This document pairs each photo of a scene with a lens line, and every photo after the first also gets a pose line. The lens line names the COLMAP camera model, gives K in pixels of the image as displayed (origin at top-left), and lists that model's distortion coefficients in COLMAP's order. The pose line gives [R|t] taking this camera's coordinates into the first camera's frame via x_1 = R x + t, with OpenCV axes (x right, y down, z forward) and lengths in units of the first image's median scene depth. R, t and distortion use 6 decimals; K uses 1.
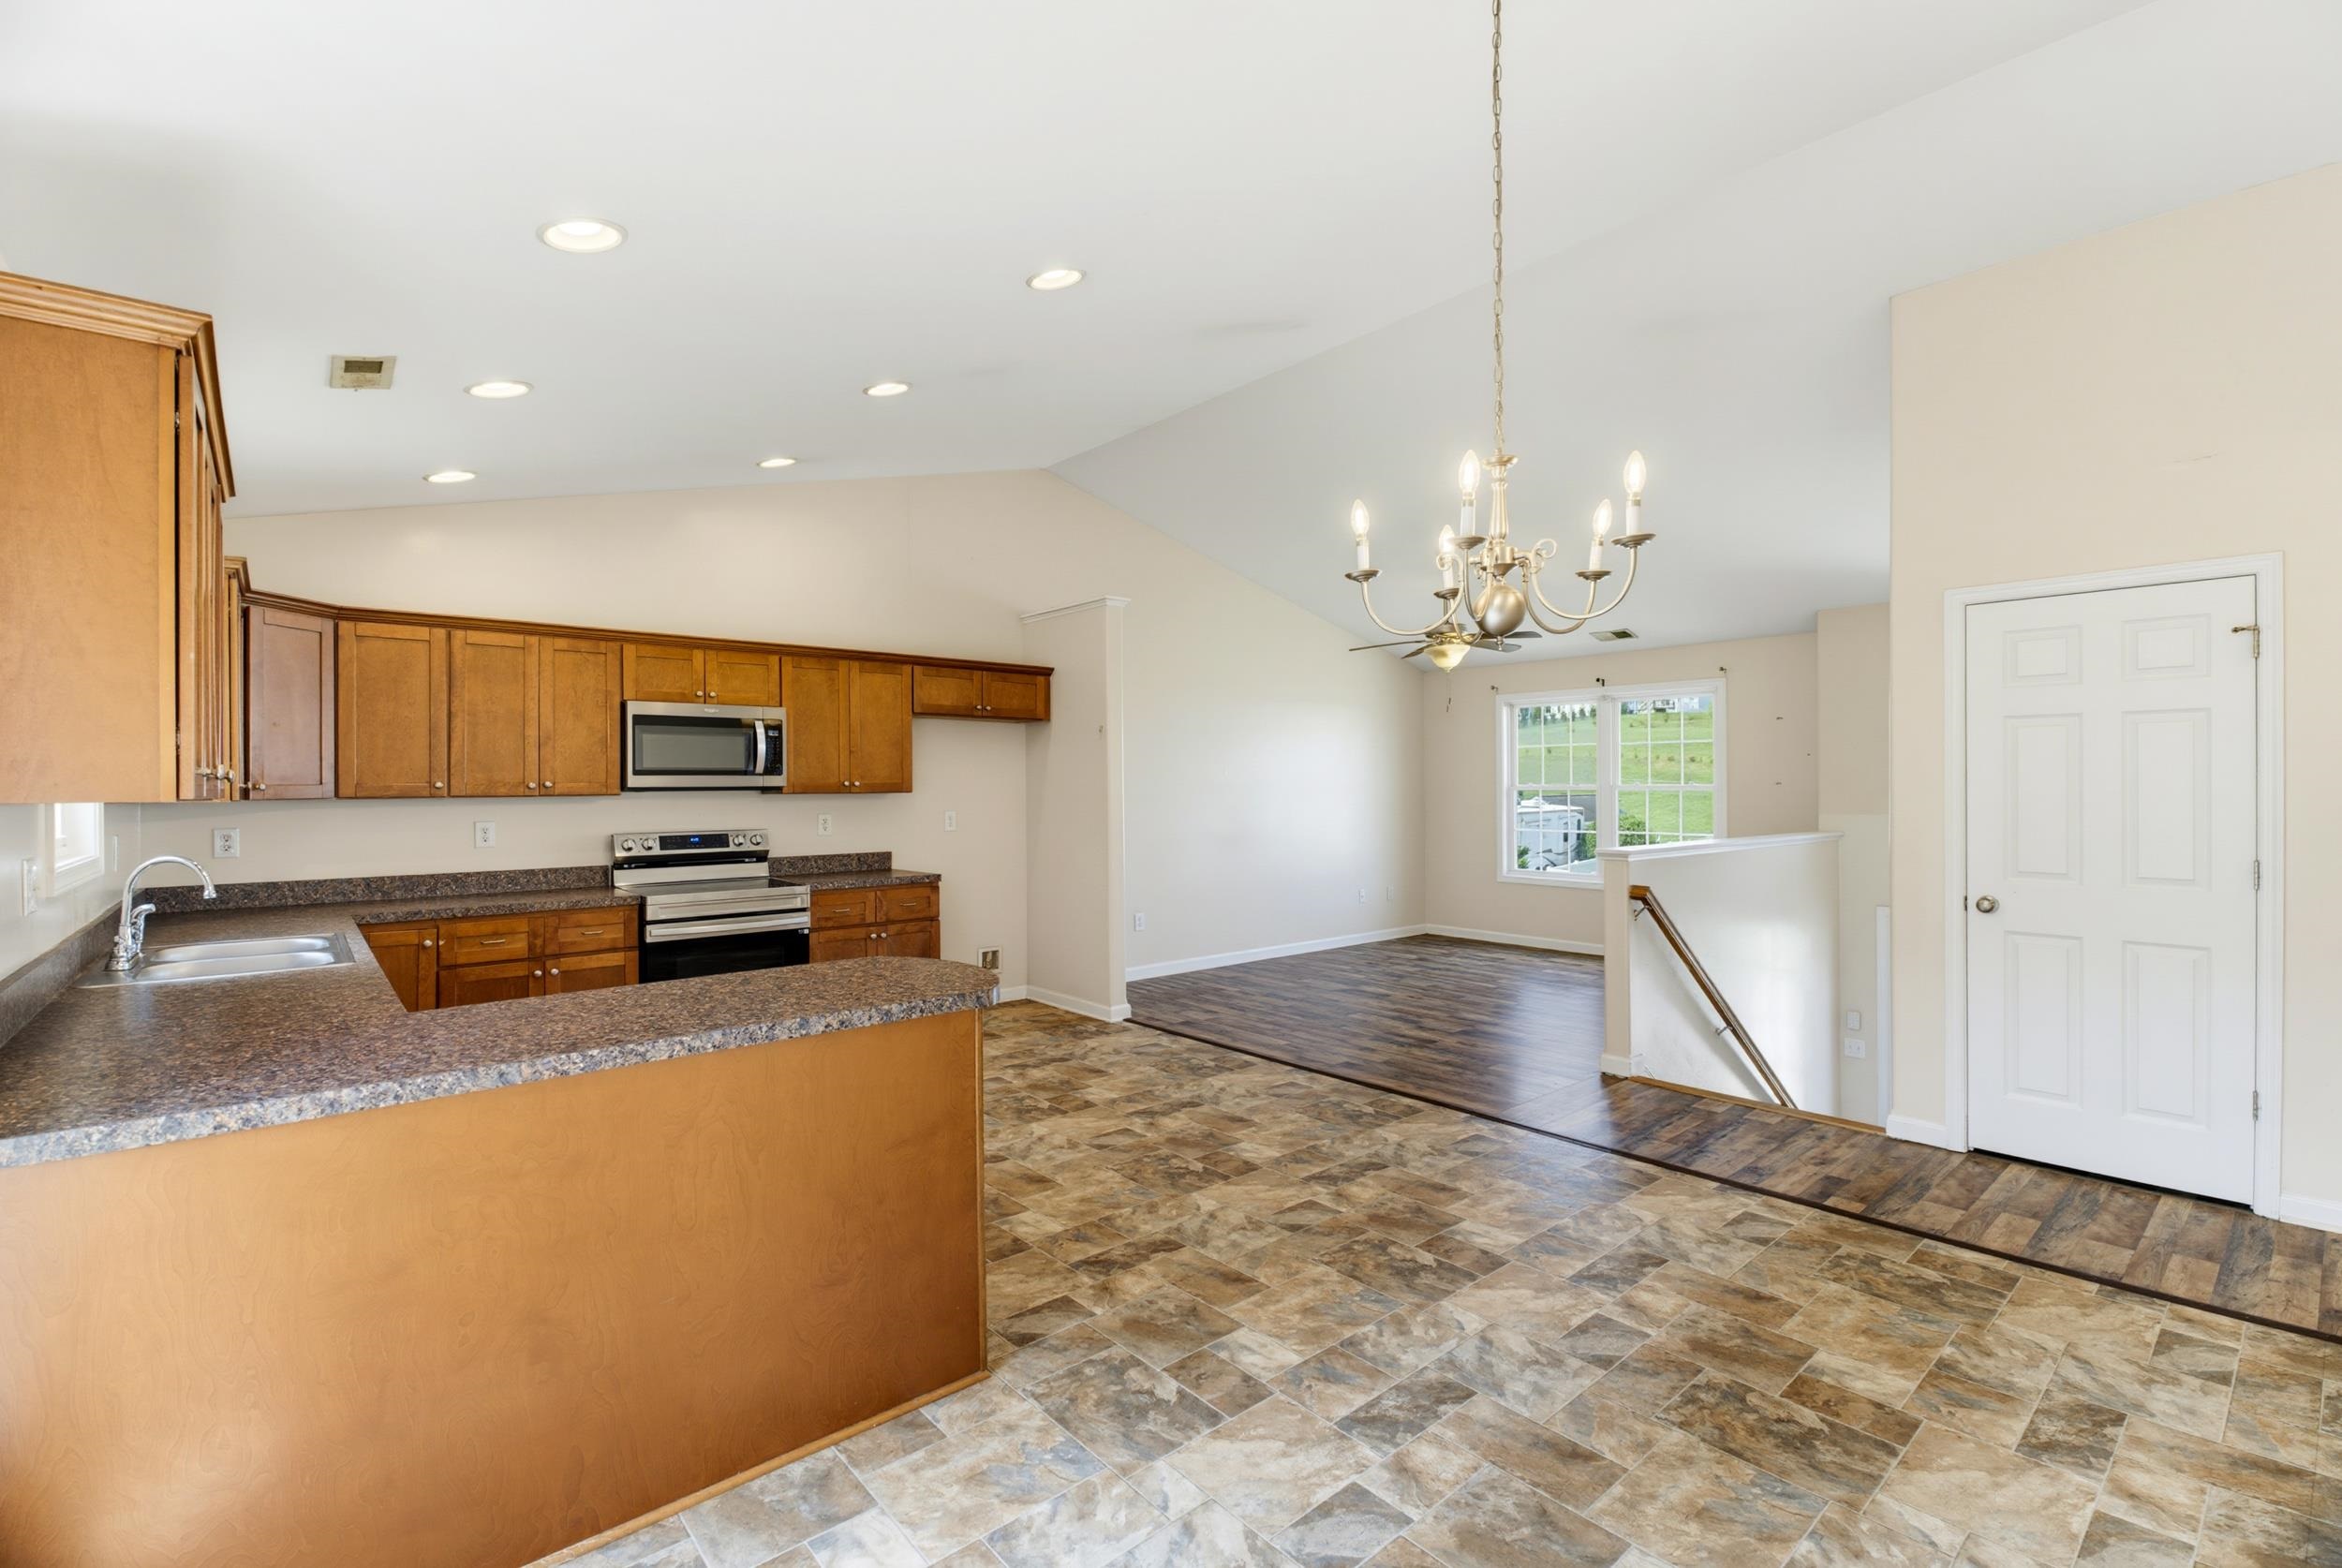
lens RADIAL K [[1029.1, 0, 1164.7], [0, 1029.1, 795.1], [0, 0, 1]] dist [-0.004182, -0.001093]
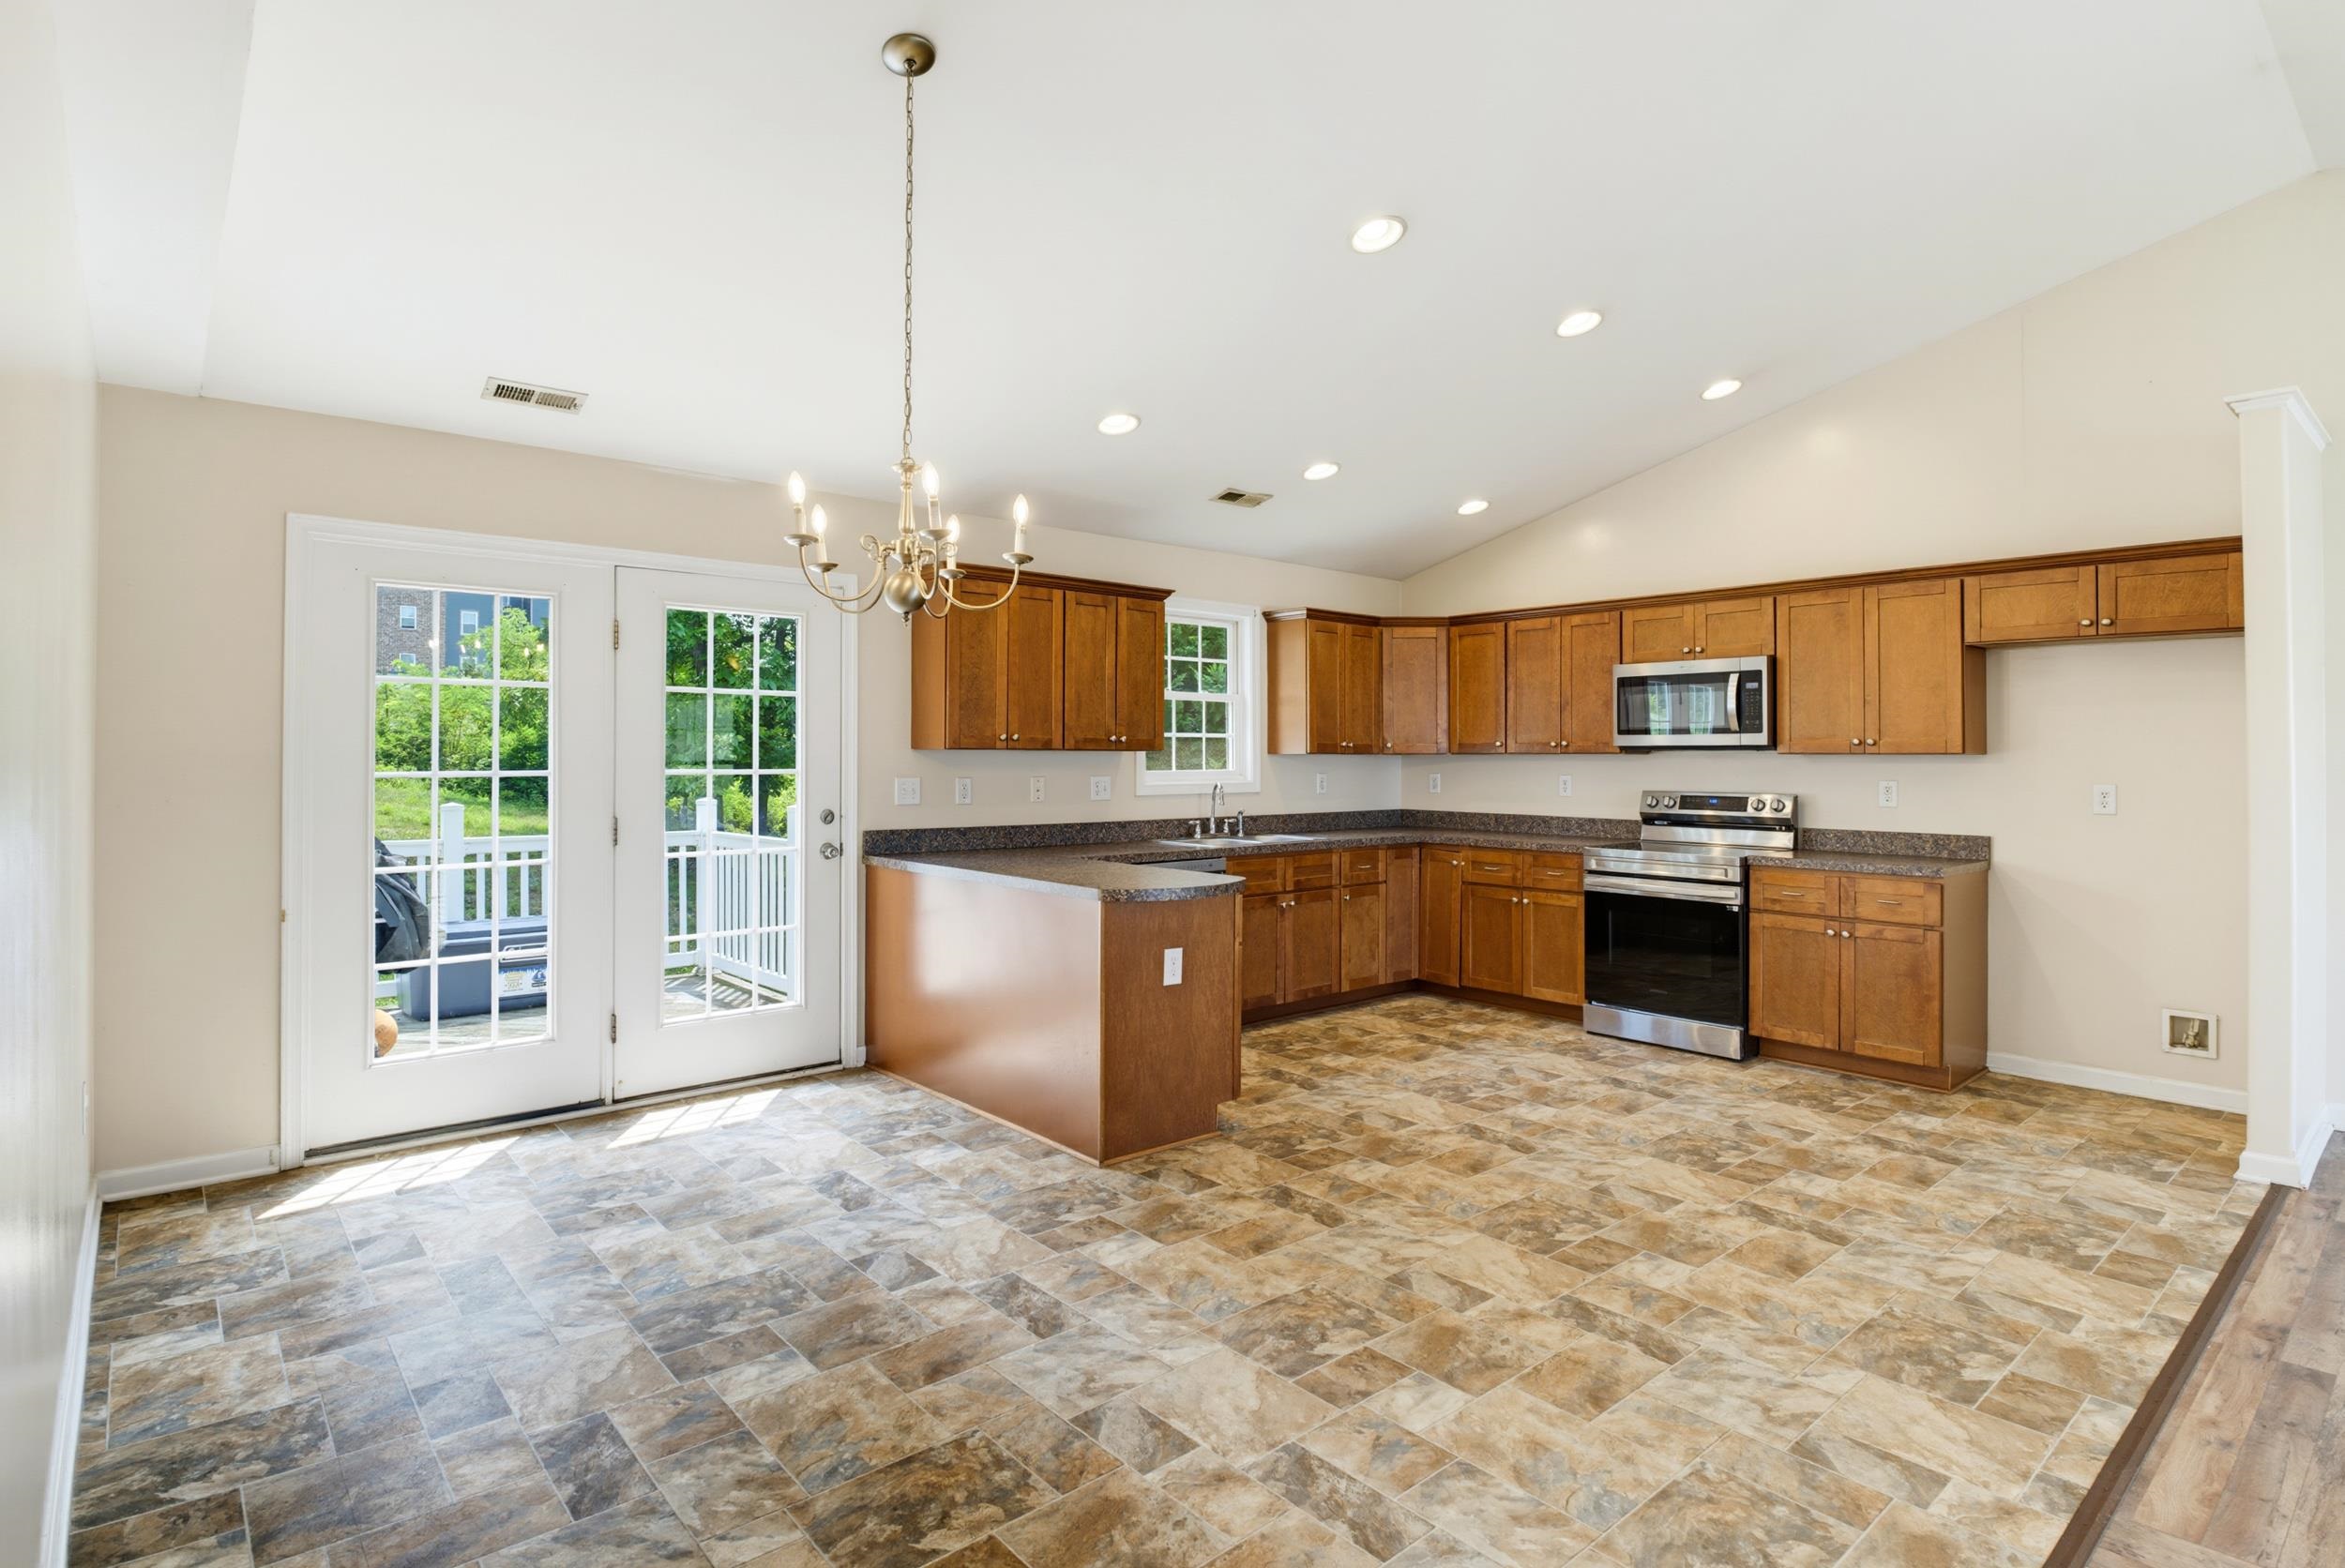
lens RADIAL K [[1191.7, 0, 1172.8], [0, 1191.7, 743.5], [0, 0, 1]] dist [-0.010710, -0.001067]
pose [[0.002998, -0.003524, -0.999989, 1.016330], [-0.012090, 0.999921, -0.003560, -0.000257], [0.999922, 0.012101, 0.002955, 0.771083]]
